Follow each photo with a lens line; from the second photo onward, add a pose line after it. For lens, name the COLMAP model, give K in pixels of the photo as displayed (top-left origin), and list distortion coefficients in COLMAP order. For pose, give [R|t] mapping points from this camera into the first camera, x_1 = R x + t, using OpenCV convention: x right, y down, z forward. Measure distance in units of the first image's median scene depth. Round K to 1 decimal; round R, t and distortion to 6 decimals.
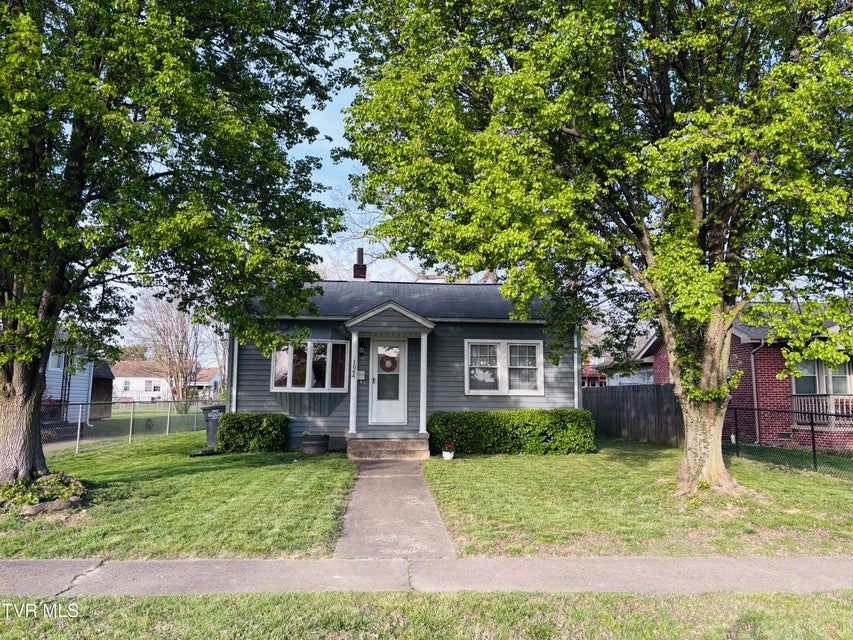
lens RADIAL K [[631.6, 0, 426.5], [0, 631.6, 320.0], [0, 0, 1]] dist [0.164397, -0.502942]
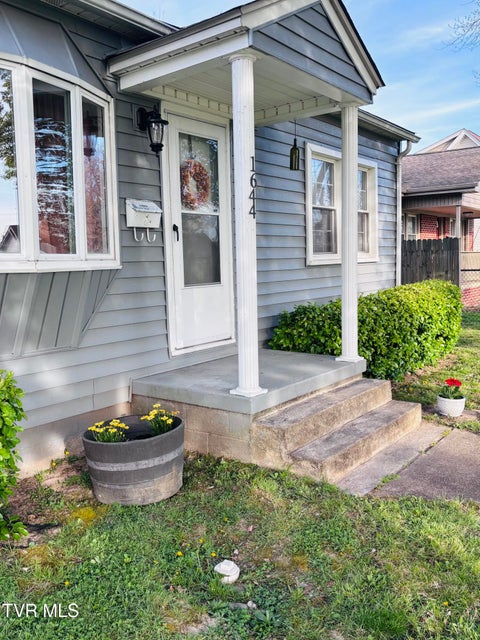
lens RADIAL K [[583.4, 0, 240.0], [0, 583.4, 320.0], [0, 0, 1]] dist [0.097552, -0.192634]
pose [[0.642603, -0.101415, 0.759458, -0.319253], [-0.068436, 0.979643, 0.188723, 0.081897], [-0.763137, -0.173248, 0.622581, 0.784084]]
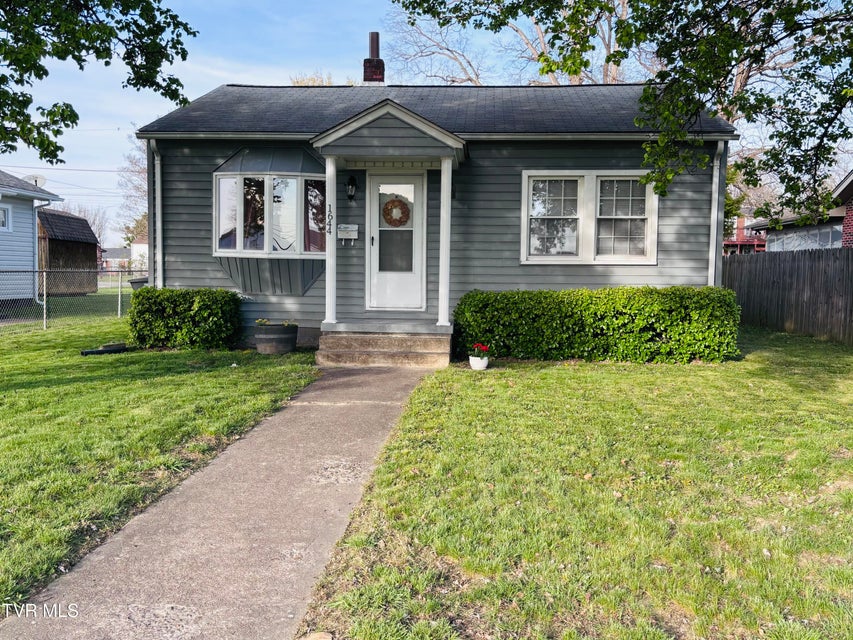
lens RADIAL K [[777.6, 0, 426.5], [0, 777.6, 320.0], [0, 0, 1]] dist [0.097552, -0.192634]
pose [[0.991221, 0.014257, -0.131443, 0.072235], [0.009992, 0.983248, 0.181999, 0.035329], [0.131835, -0.181715, 0.974474, 0.256571]]
